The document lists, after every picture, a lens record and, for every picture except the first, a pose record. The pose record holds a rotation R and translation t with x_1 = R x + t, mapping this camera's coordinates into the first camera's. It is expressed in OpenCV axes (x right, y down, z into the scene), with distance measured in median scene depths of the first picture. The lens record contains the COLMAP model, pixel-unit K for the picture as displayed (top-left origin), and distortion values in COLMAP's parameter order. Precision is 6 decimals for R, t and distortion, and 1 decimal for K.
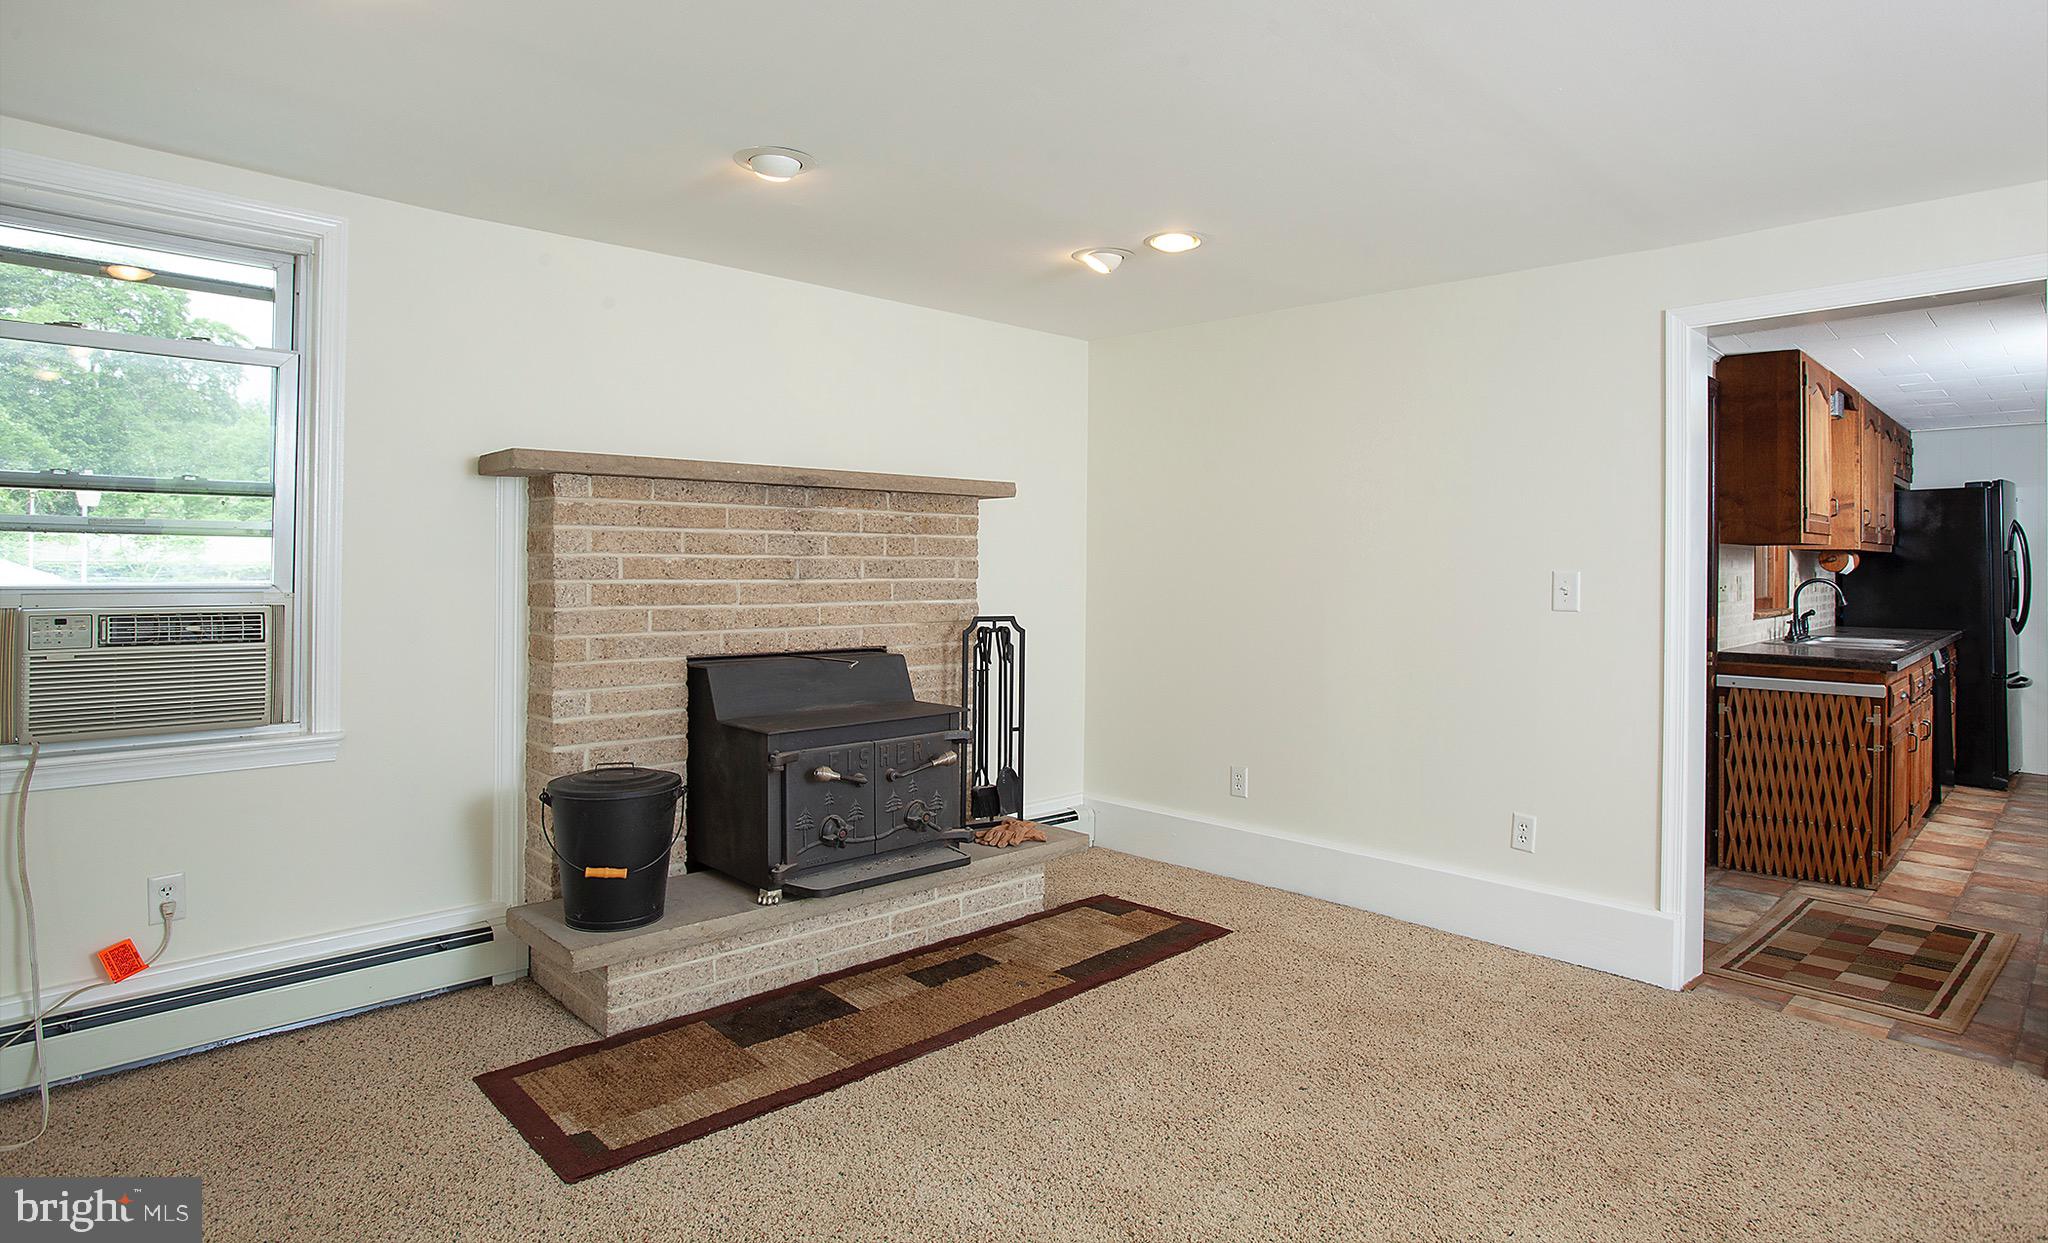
lens RADIAL K [[1113.0, 0, 1028.1], [0, 1113.0, 578.5], [0, 0, 1]] dist [-0.046704, 0.026601]
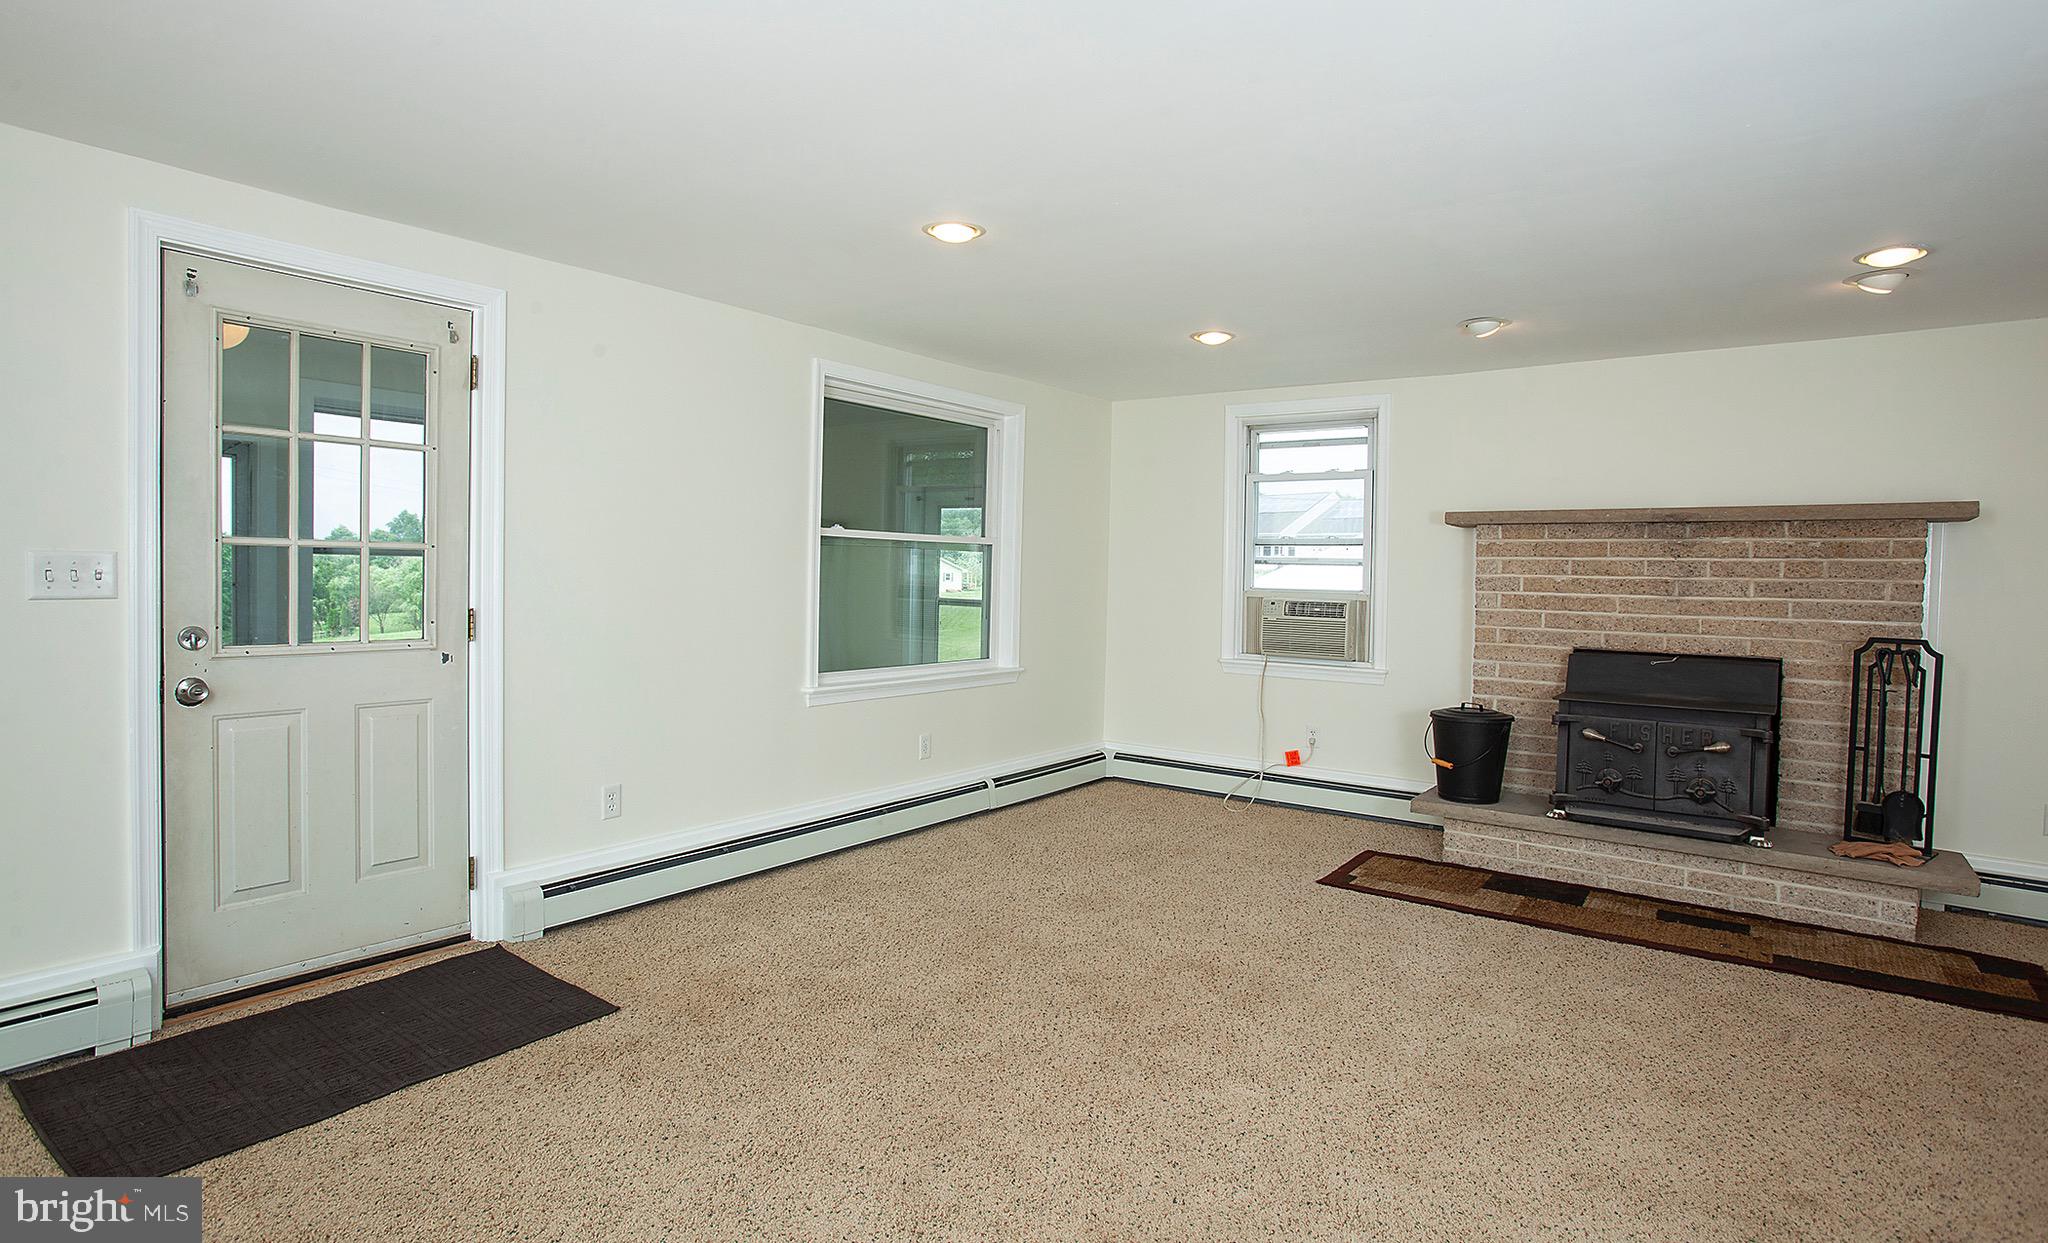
lens RADIAL K [[1047.6, 0, 1011.8], [0, 1047.6, 603.2], [0, 0, 1]] dist [-0.054209, 0.026992]
pose [[0.166335, 0.032292, -0.985540, 0.840884], [-0.022783, 0.999323, 0.028899, -0.007787], [0.985806, 0.017647, 0.166958, 0.063370]]
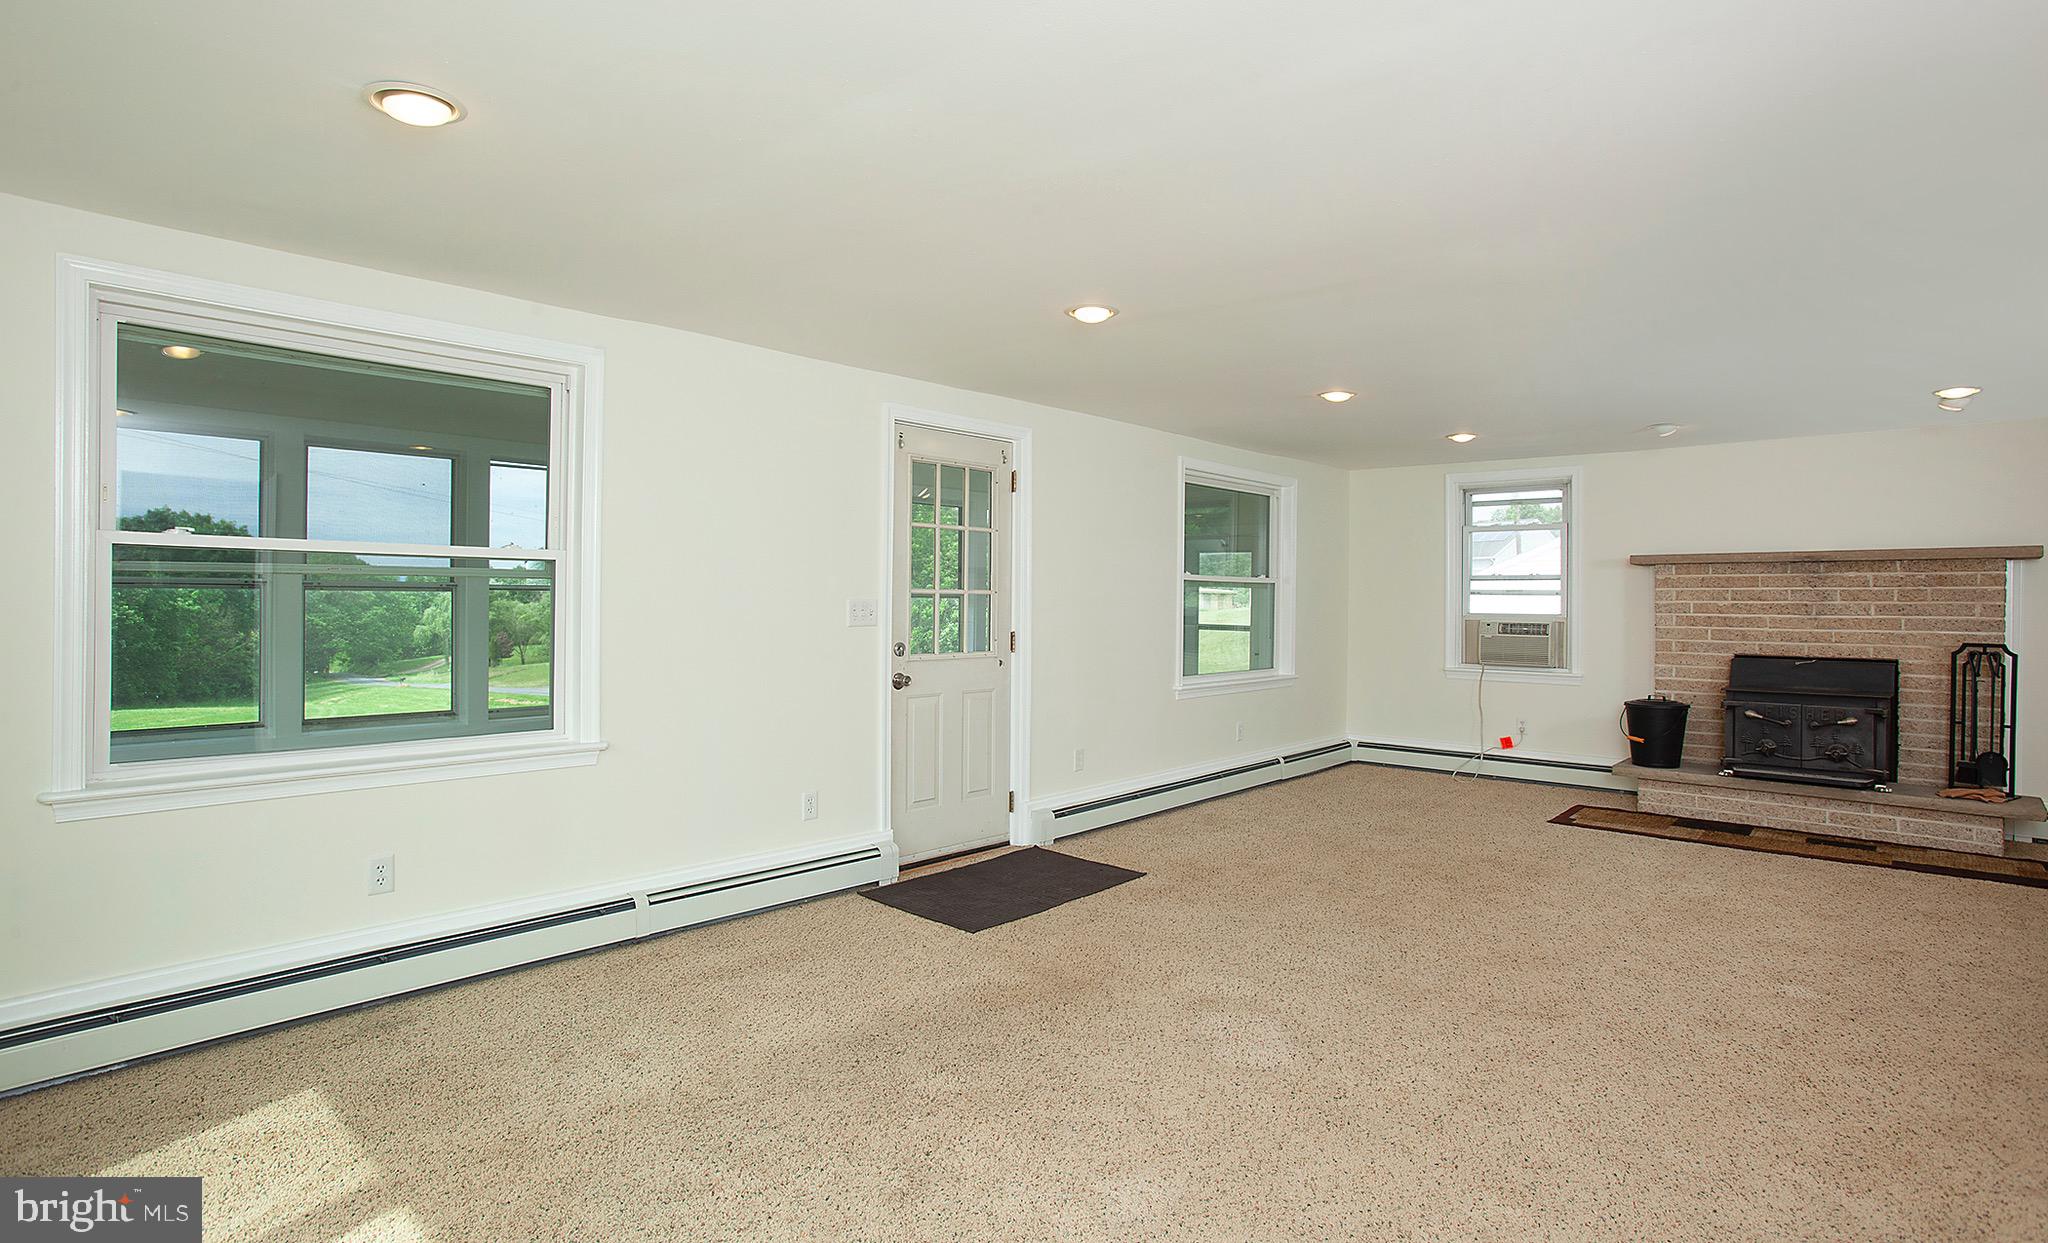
lens RADIAL K [[1055.9, 0, 1024.6], [0, 1055.9, 606.8], [0, 0, 1]] dist [-0.037140, 0.024901]
pose [[0.087607, 0.007653, -0.996126, 1.335200], [-0.010421, 0.999923, 0.006766, -0.011009], [0.996101, 0.009788, 0.087680, -0.375229]]
